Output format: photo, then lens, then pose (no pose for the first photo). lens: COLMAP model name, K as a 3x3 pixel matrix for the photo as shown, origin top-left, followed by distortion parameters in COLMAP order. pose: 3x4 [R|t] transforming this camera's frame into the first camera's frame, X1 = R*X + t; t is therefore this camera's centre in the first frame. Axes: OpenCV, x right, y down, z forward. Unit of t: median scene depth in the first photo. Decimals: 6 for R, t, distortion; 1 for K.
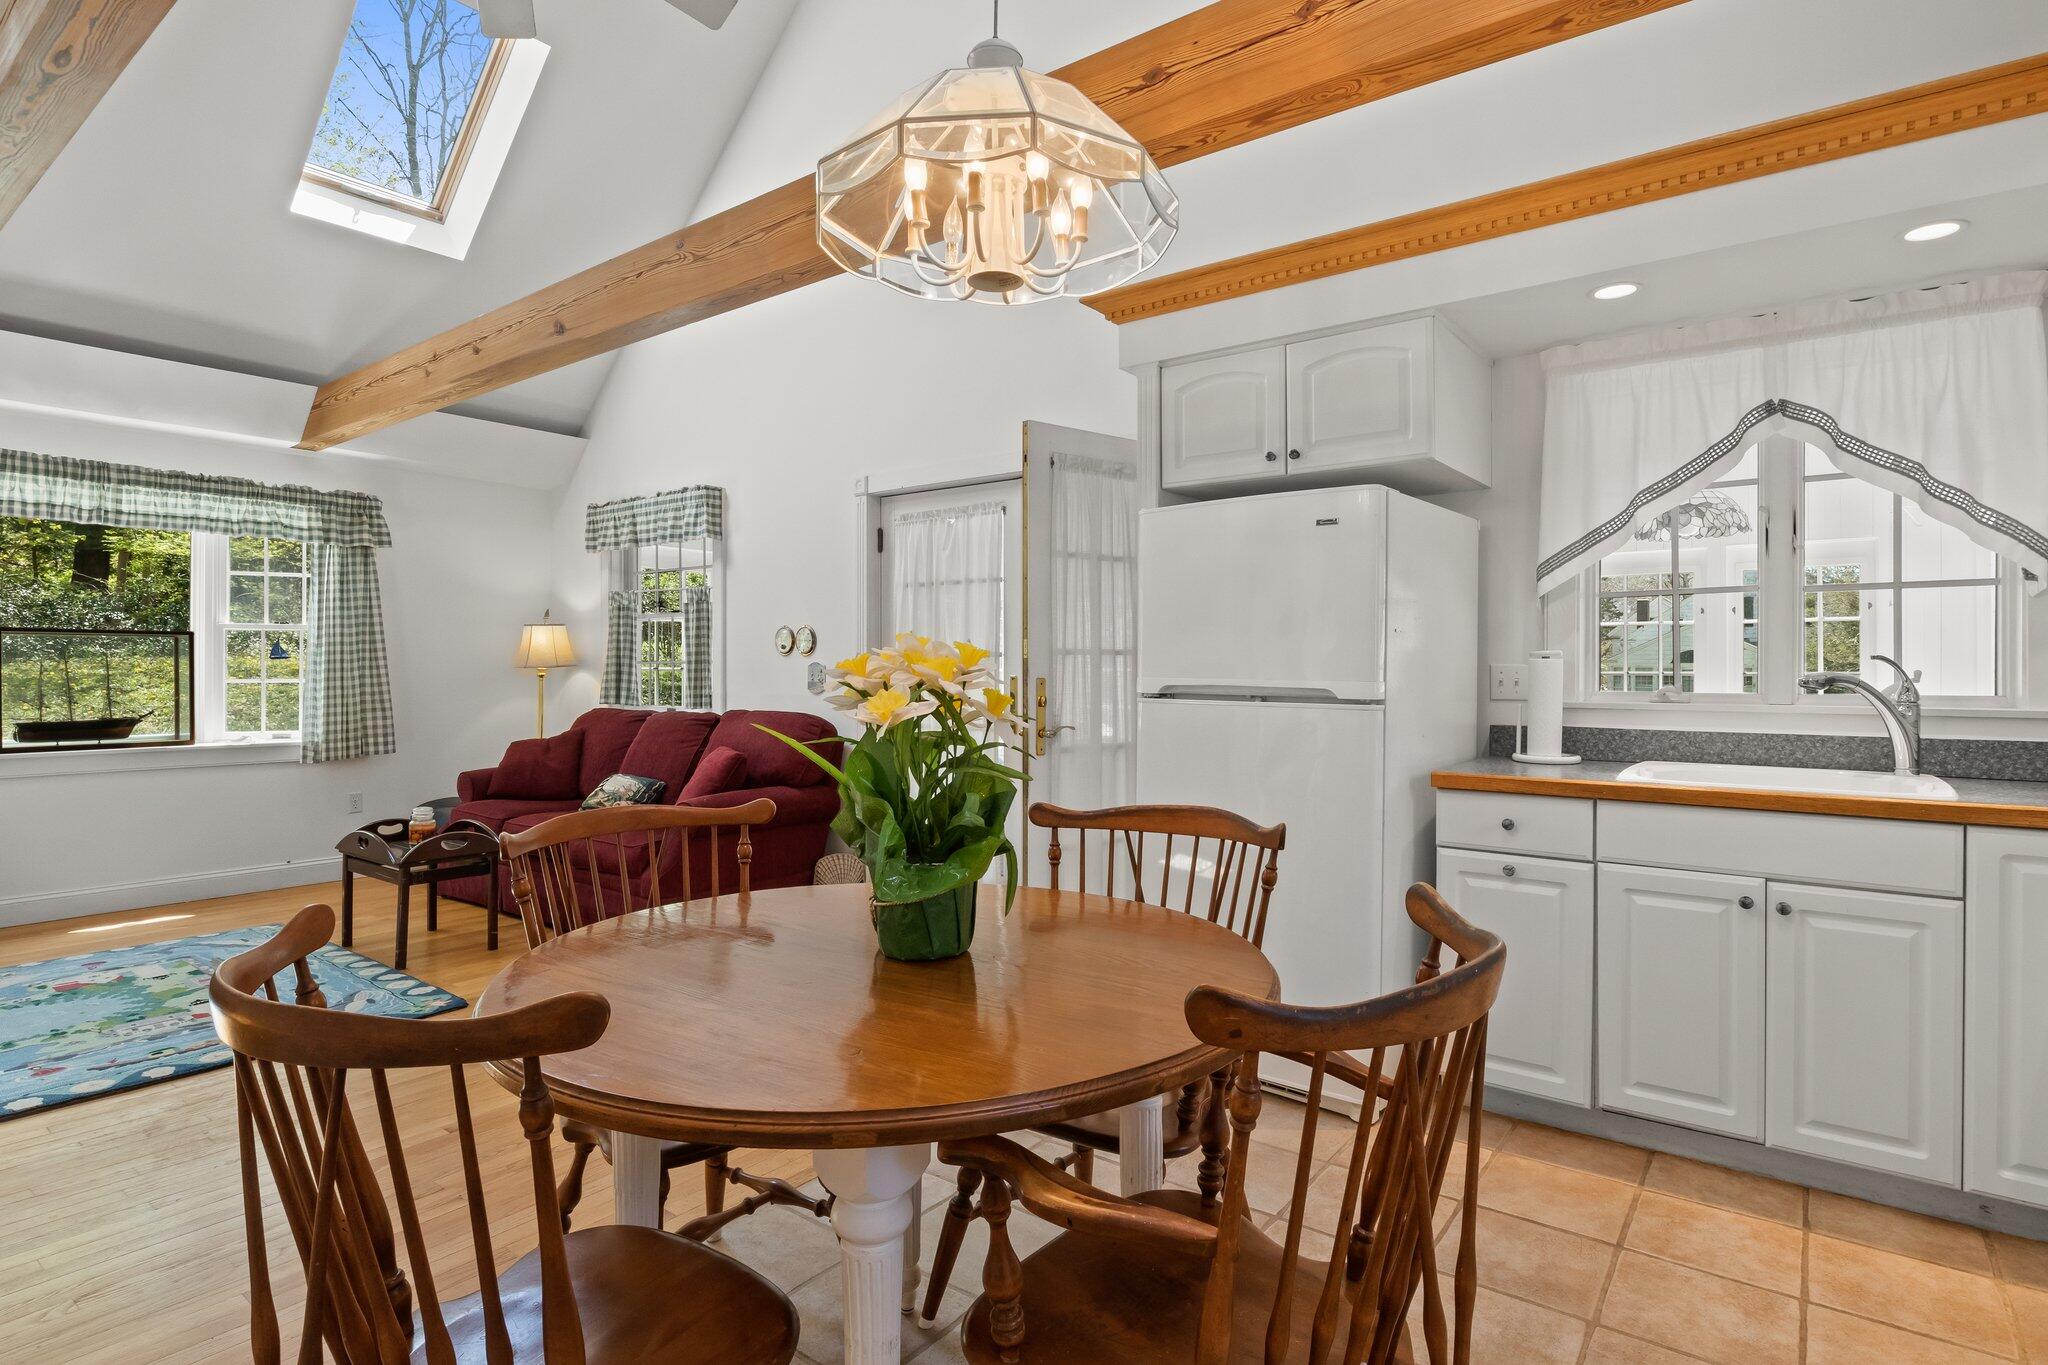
lens RADIAL K [[1041.8, 0, 1034.8], [0, 1041.8, 670.3], [0, 0, 1]] dist [-0.012830, 0.002066]
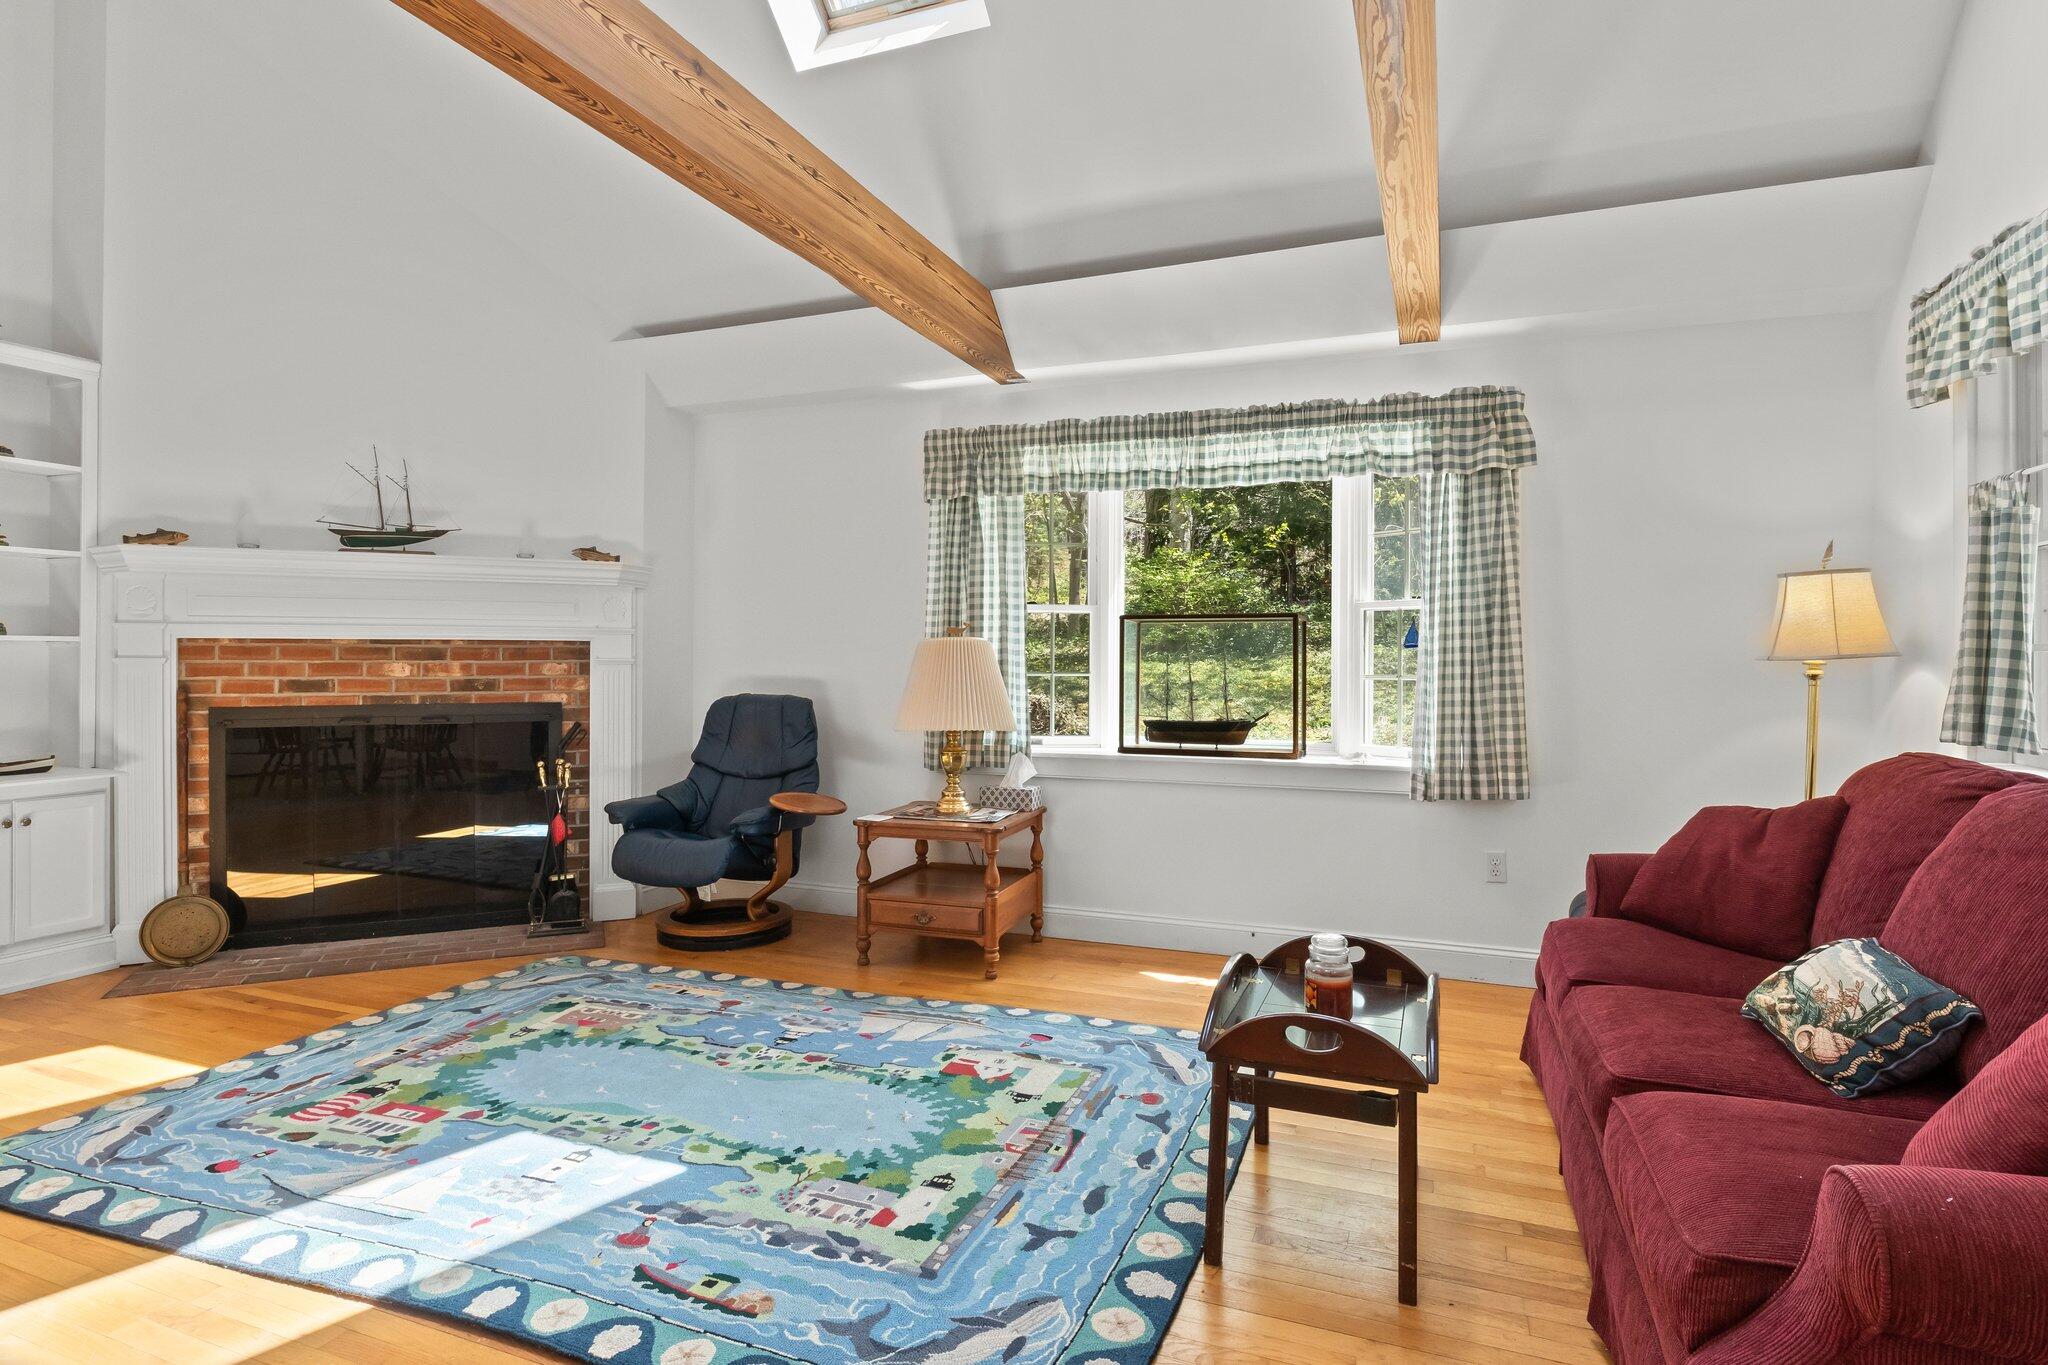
lens RADIAL K [[1041.8, 0, 1032.9], [0, 1041.8, 664.2], [0, 0, 1]] dist [-0.012830, 0.002066]
pose [[0.276236, 0.003647, -0.961083, -0.116181], [-0.004238, 0.999988, 0.002577, -0.000238], [0.961080, 0.003361, 0.276248, 0.575514]]
